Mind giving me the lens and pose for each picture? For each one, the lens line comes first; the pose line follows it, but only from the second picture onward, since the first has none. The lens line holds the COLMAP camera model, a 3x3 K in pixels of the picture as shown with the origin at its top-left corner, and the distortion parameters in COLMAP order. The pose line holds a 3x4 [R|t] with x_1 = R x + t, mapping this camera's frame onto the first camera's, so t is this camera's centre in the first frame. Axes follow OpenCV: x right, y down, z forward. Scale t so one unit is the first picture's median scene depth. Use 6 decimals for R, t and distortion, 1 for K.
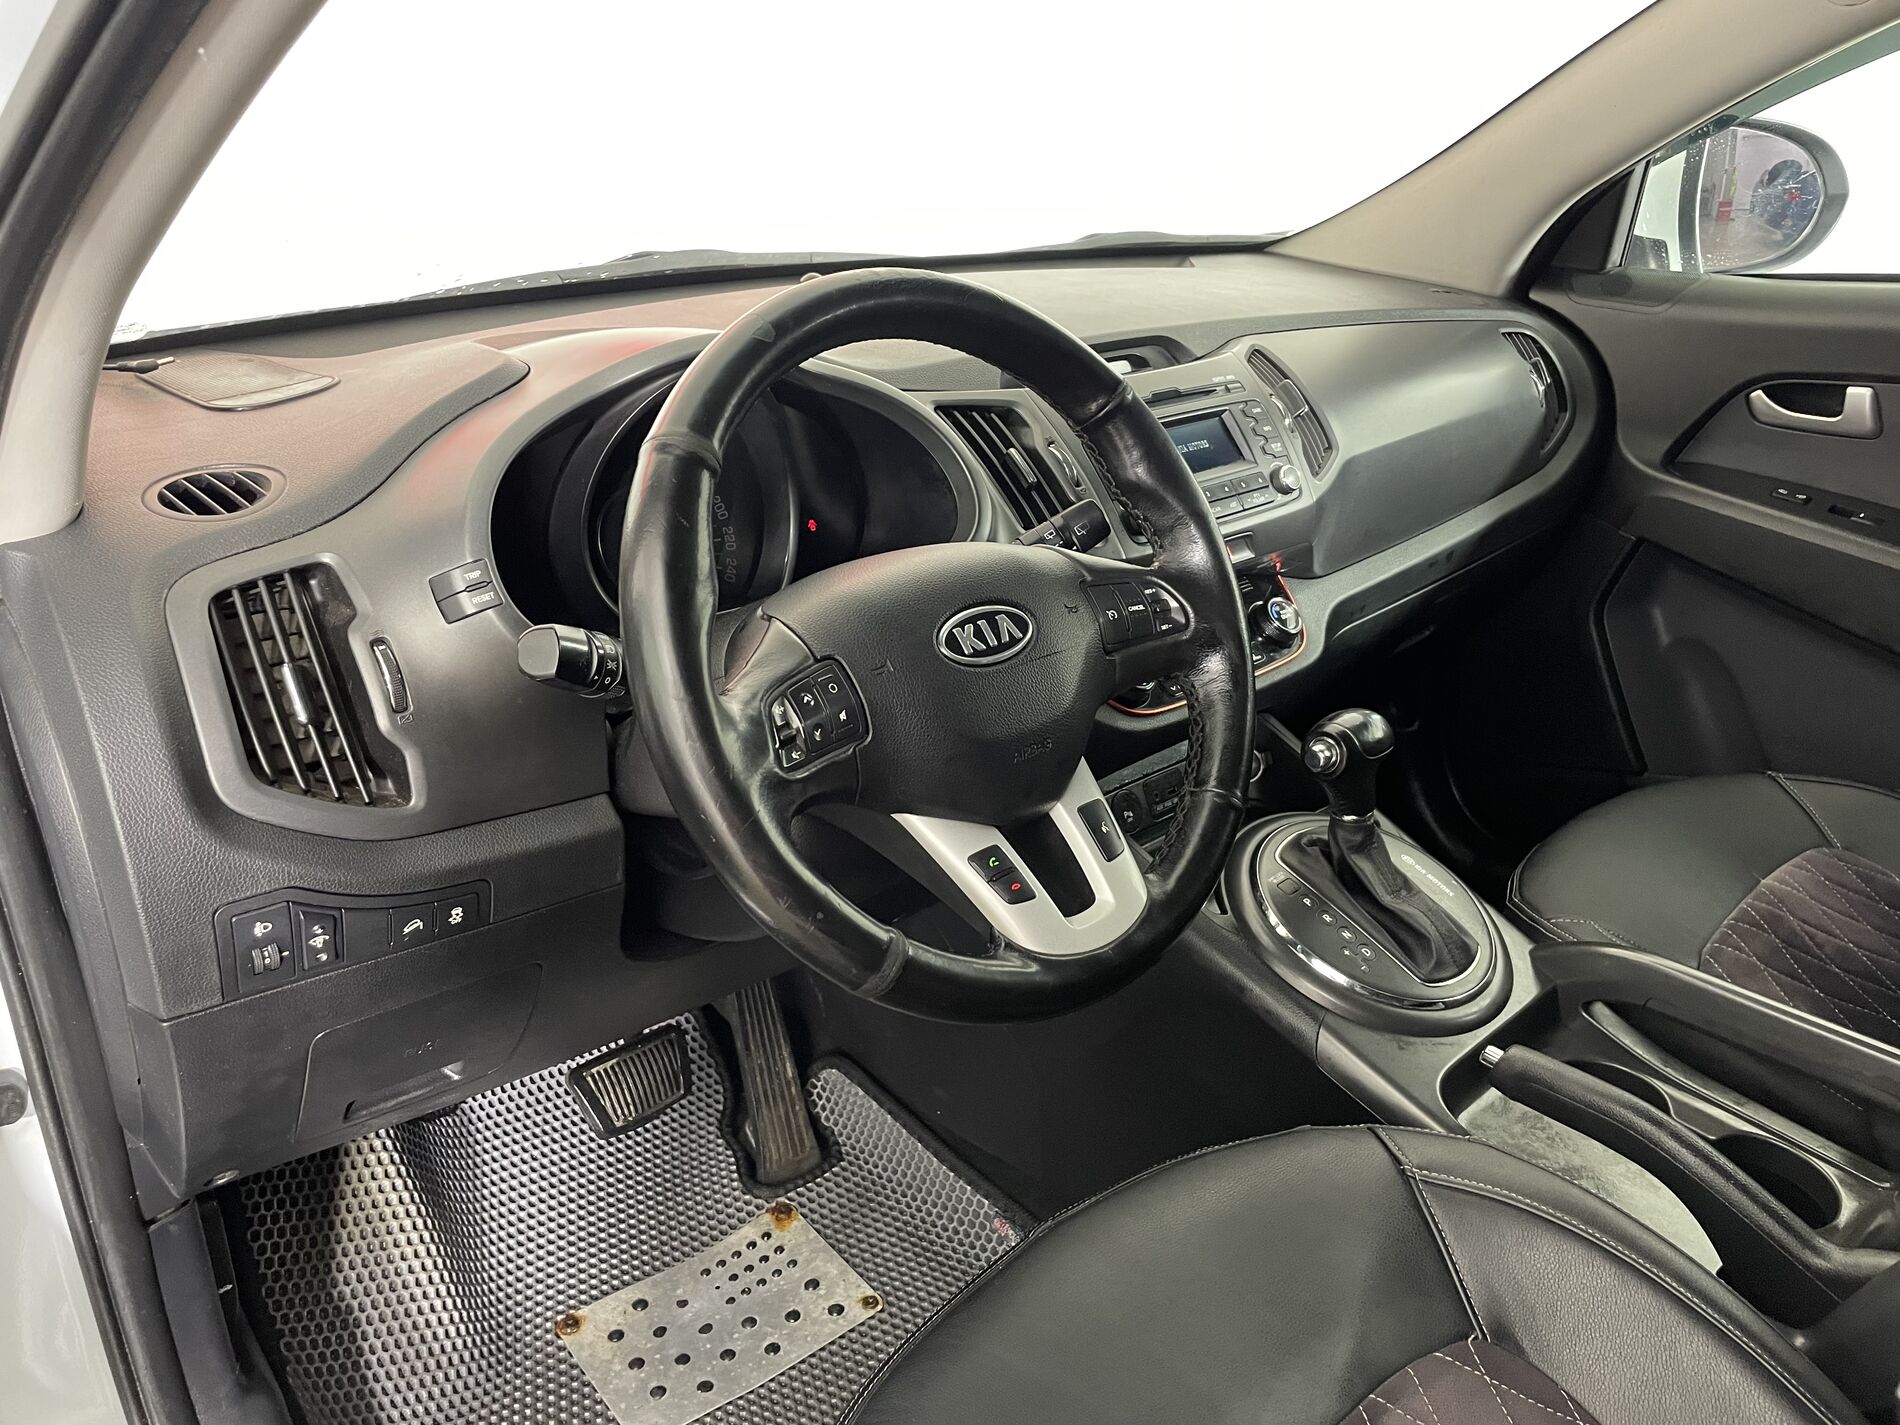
lens RADIAL K [[1426.5, 0, 966.3], [0, 1426.5, 707.8], [0, 0, 1]] dist [0.046670, -0.051343]
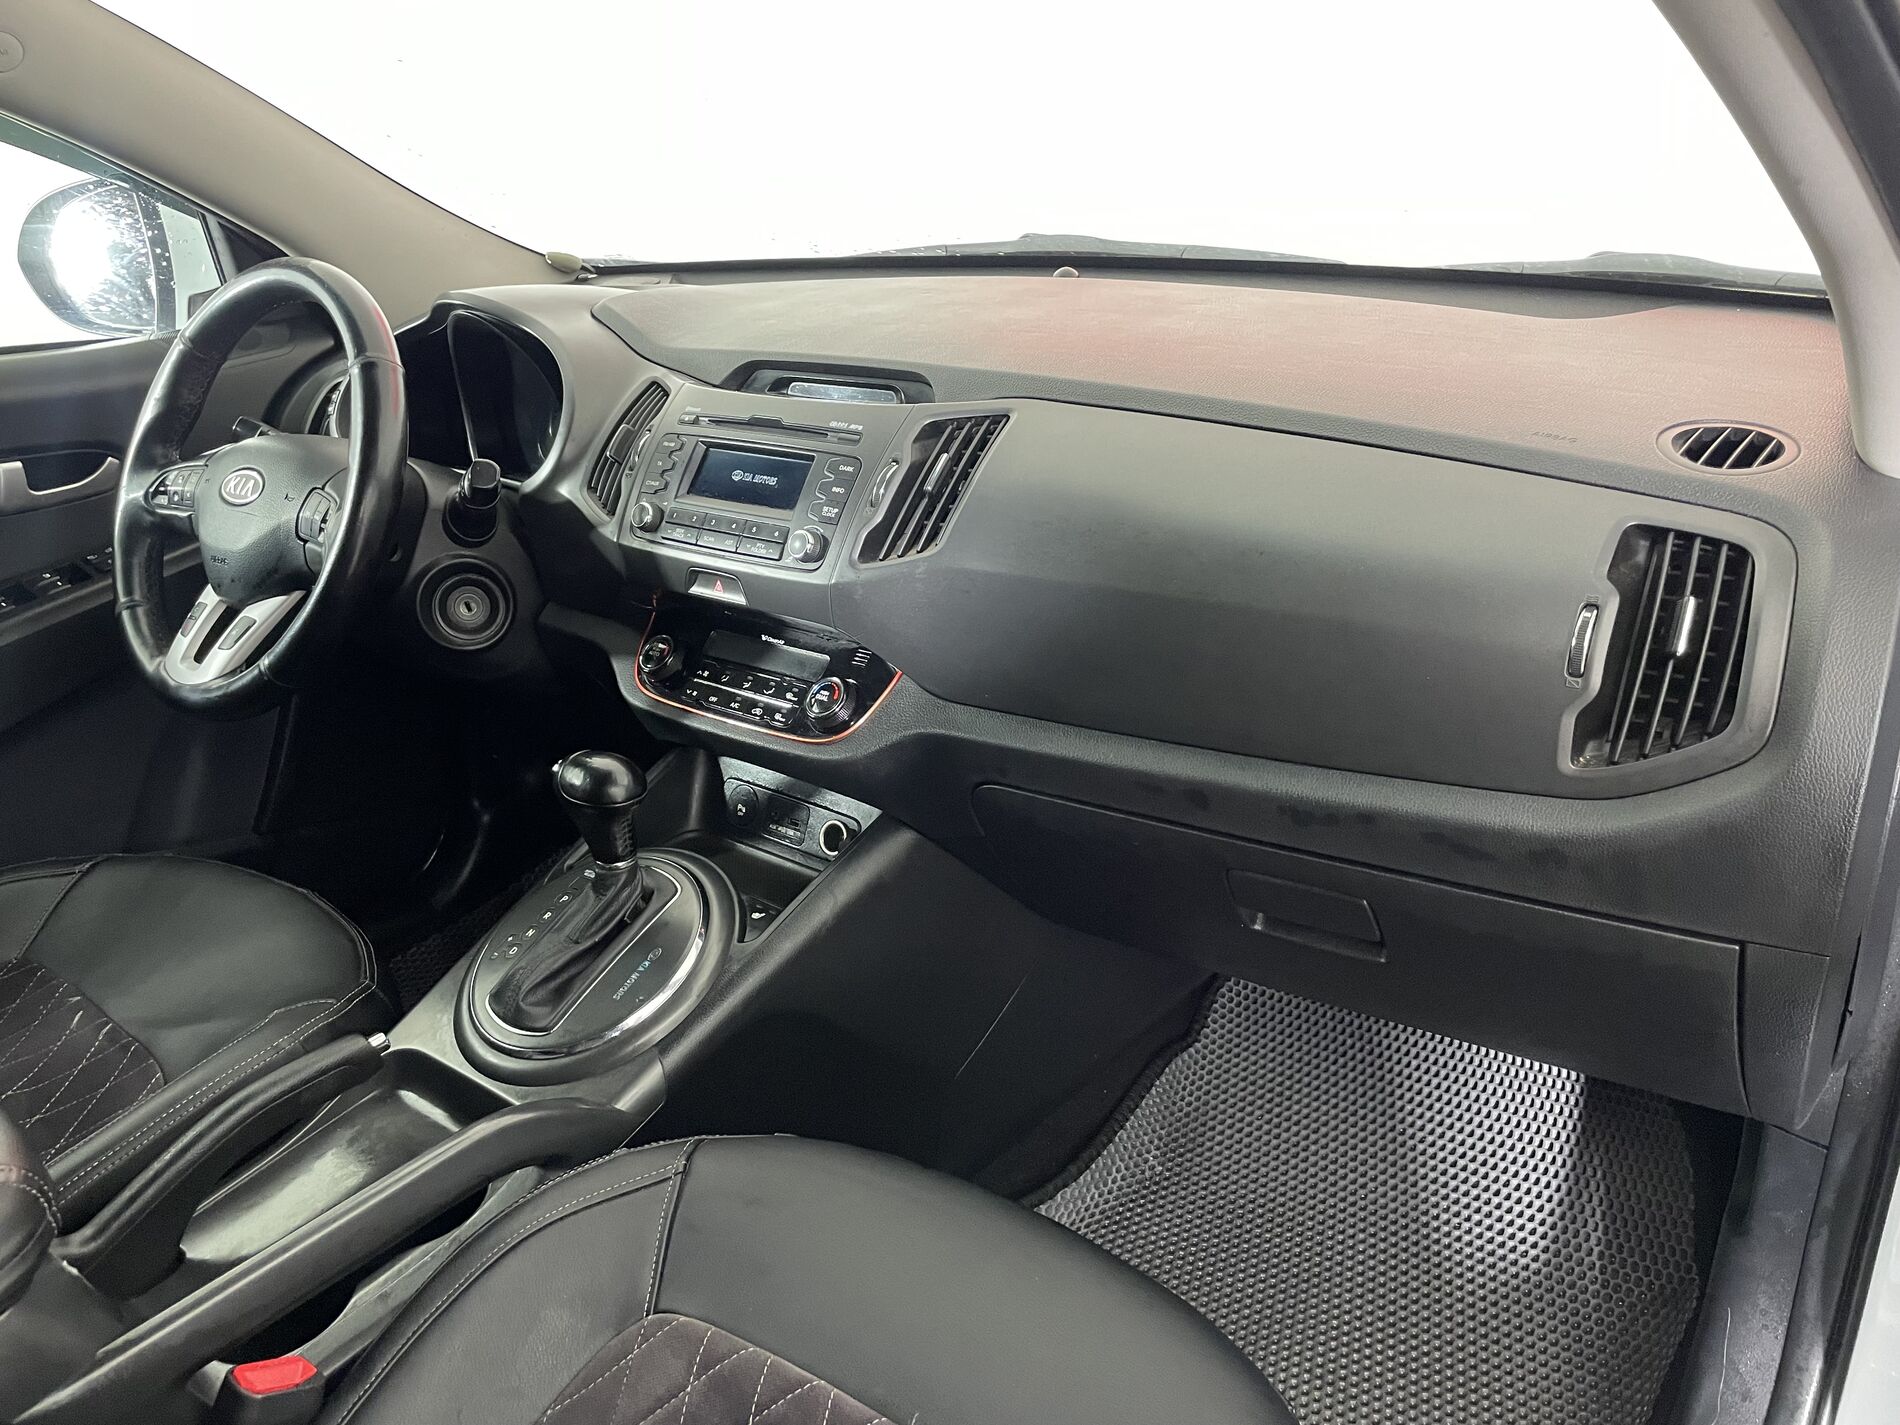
lens RADIAL K [[1426.5, 0, 949.7], [0, 1426.5, 711.7], [0, 0, 1]] dist [0.046670, -0.051343]
pose [[0.178811, 0.382798, -0.906362, 0.978778], [-0.320911, 0.893521, 0.314064, -0.337548], [0.930077, 0.234703, 0.282616, 0.765377]]
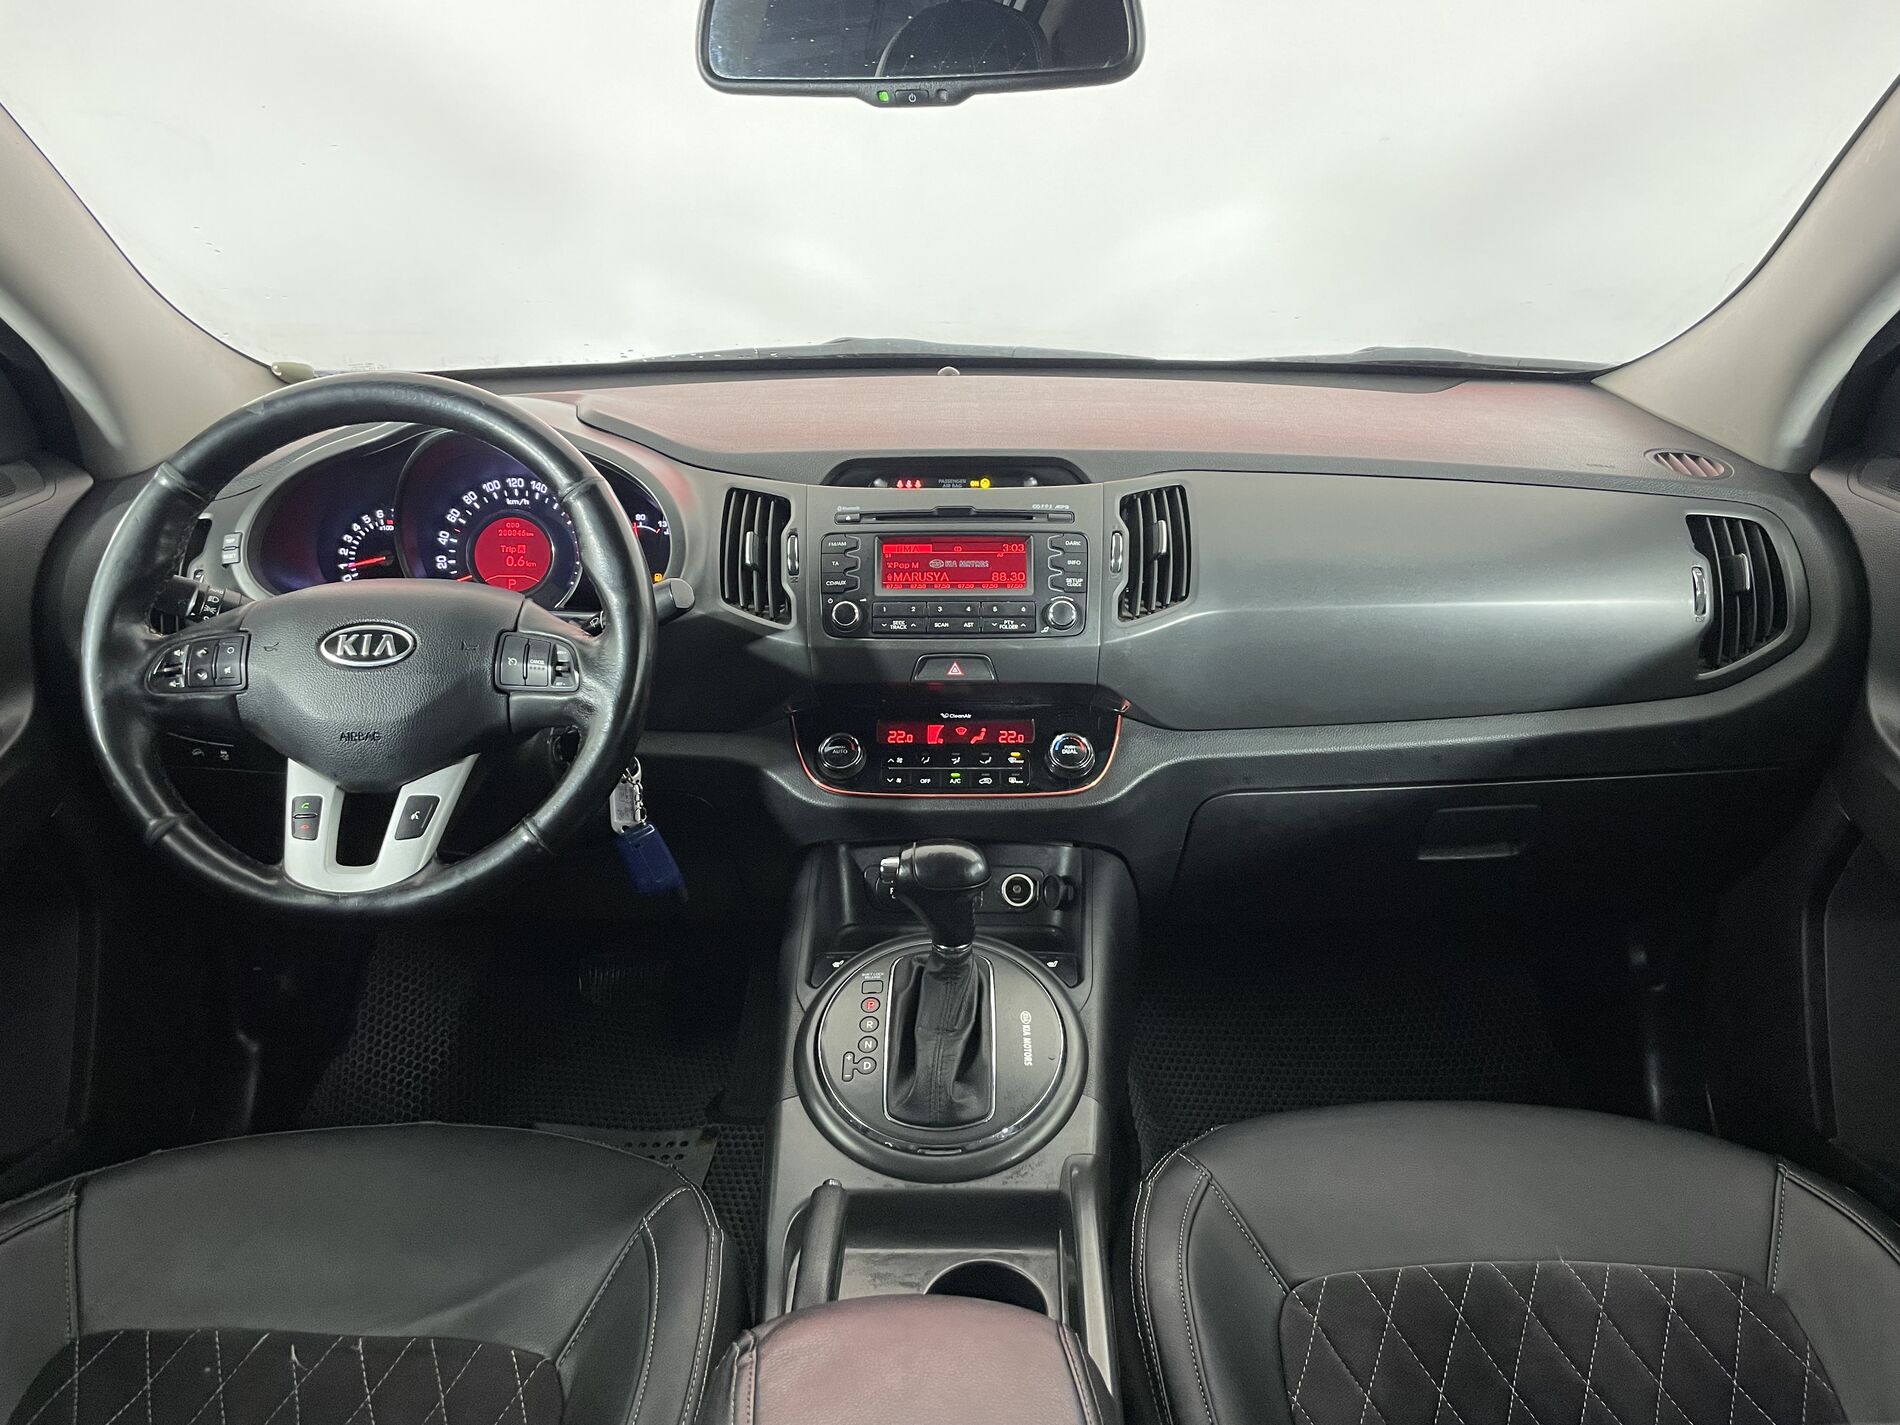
lens RADIAL K [[1426.5, 0, 959.6], [0, 1426.5, 715.4], [0, 0, 1]] dist [0.046670, -0.051343]
pose [[0.732636, 0.242219, -0.636062, 0.731741], [-0.257761, 0.963664, 0.070076, -0.128156], [0.629924, 0.112612, 0.768450, 0.181374]]
